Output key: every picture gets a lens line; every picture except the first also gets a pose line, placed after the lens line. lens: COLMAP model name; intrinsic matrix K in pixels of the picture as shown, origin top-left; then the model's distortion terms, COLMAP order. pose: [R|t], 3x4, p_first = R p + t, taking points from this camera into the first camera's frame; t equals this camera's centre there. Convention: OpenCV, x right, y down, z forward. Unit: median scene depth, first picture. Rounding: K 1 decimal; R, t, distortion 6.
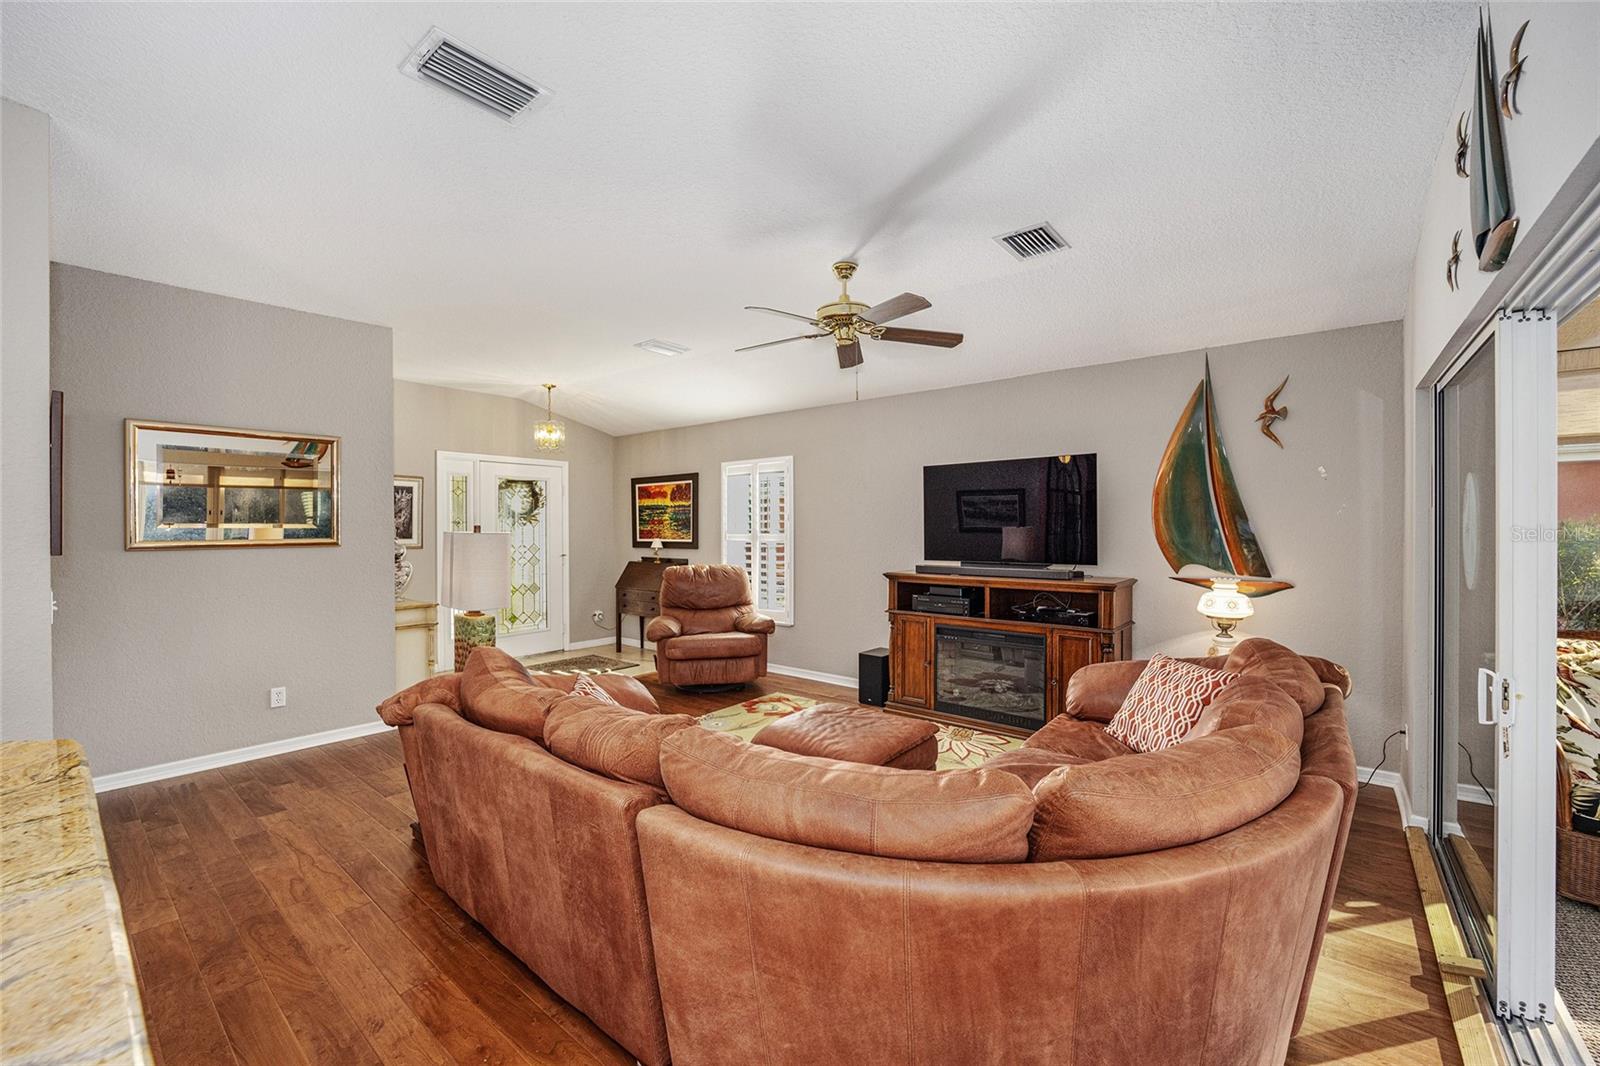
lens RADIAL K [[648.0, 0, 796.1], [0, 648.0, 532.4], [0, 0, 1]] dist [-0.016092, 0.001933]
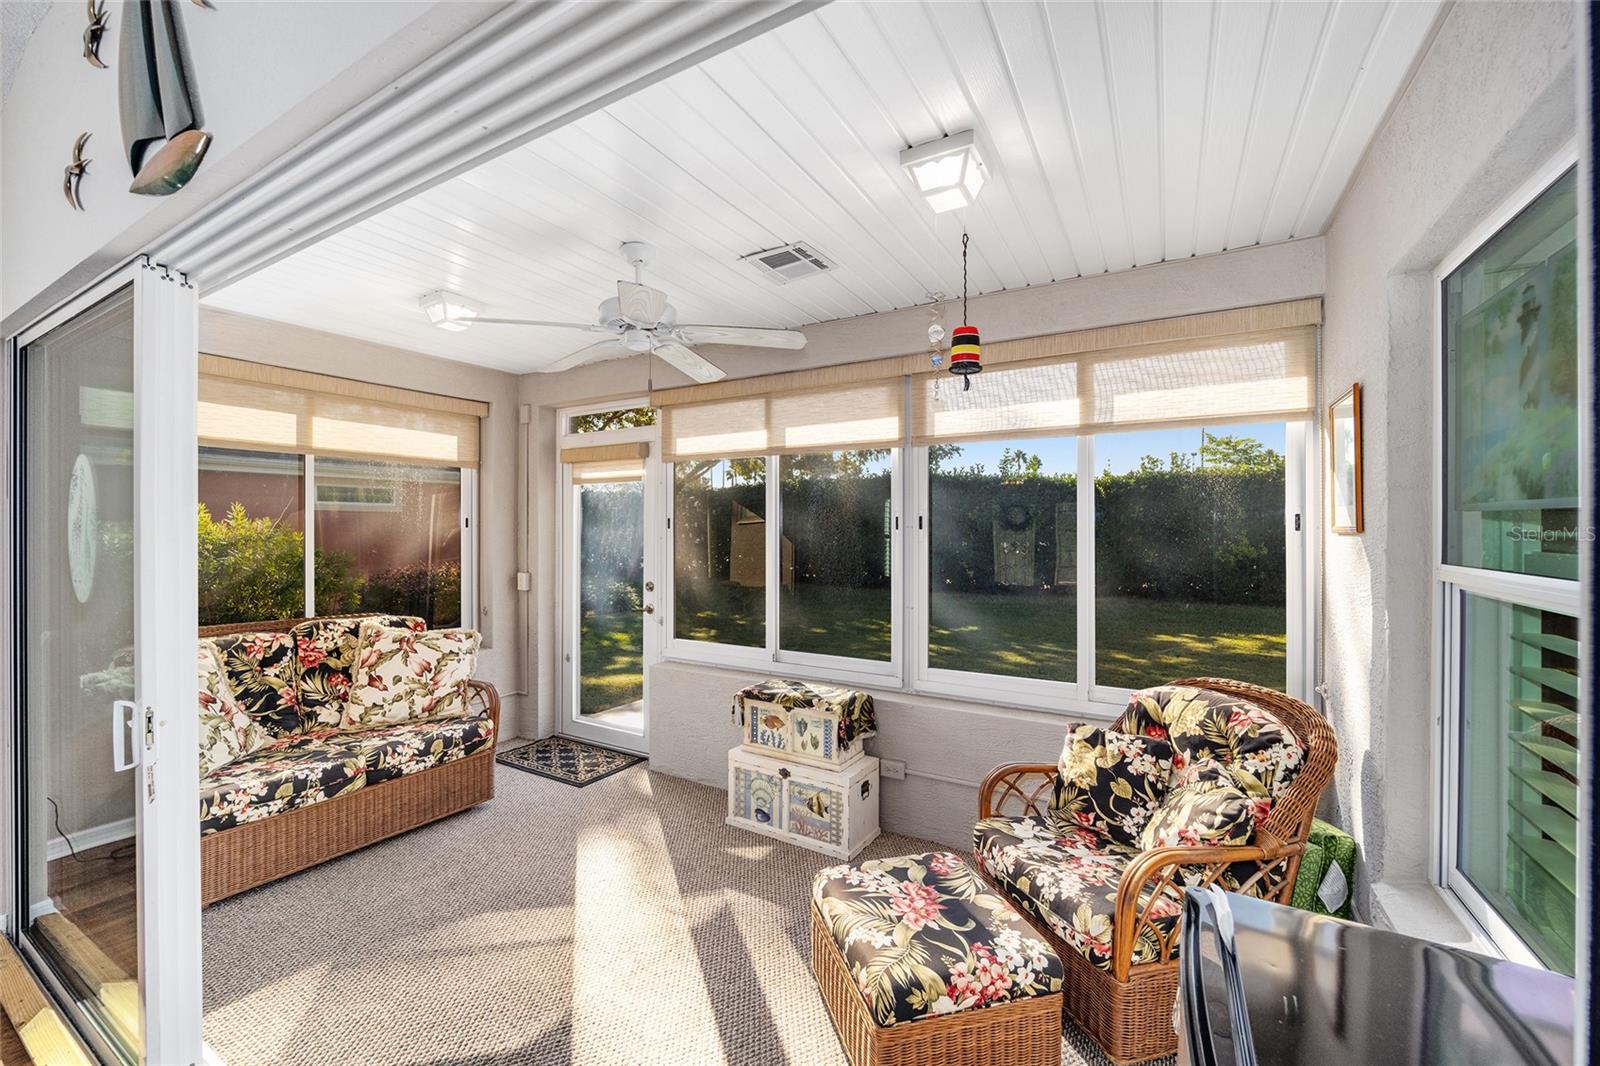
lens RADIAL K [[648.0, 0, 794.0], [0, 648.0, 528.8], [0, 0, 1]] dist [-0.016092, 0.001933]
pose [[-0.151635, 0.002684, 0.988433, 0.067474], [0.010578, 0.999943, -0.001092, 0.003774], [-0.988380, 0.010290, -0.151655, 0.116639]]
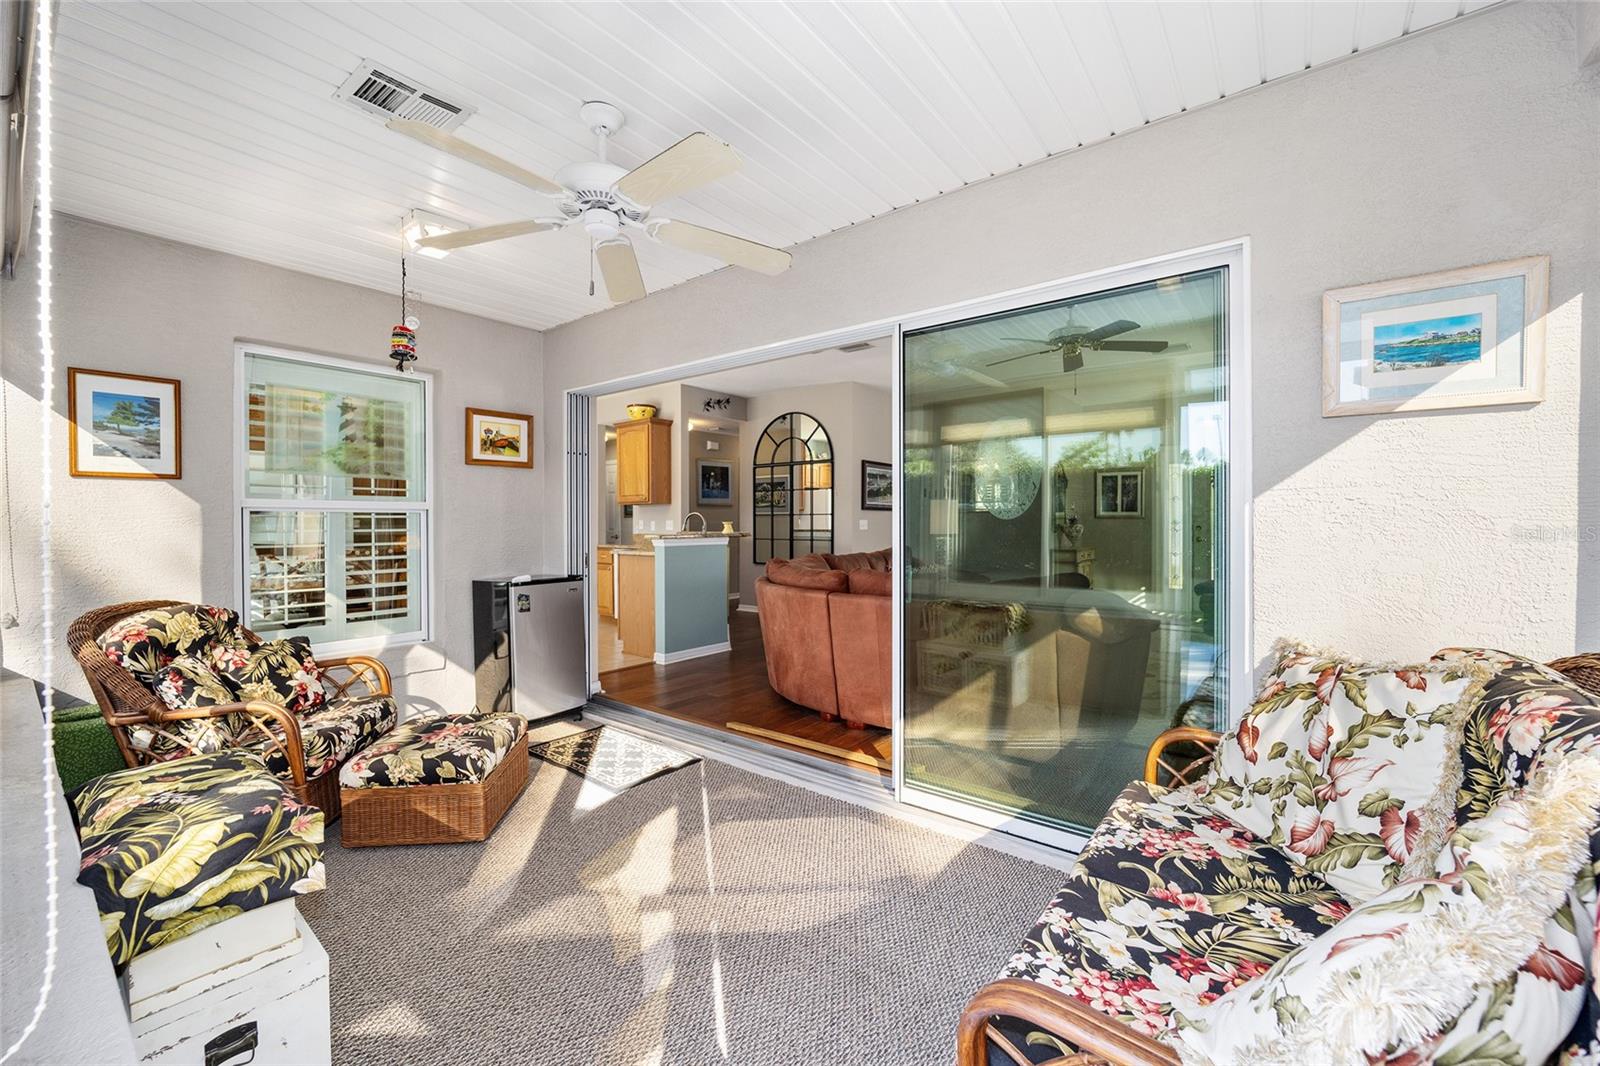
lens RADIAL K [[648.0, 0, 799.8], [0, 648.0, 525.7], [0, 0, 1]] dist [-0.016092, 0.001933]
pose [[0.021370, 0.009521, -0.999726, 1.046479], [-0.007003, 0.999932, 0.009373, 0.043529], [0.999747, 0.006801, 0.021435, 0.286079]]
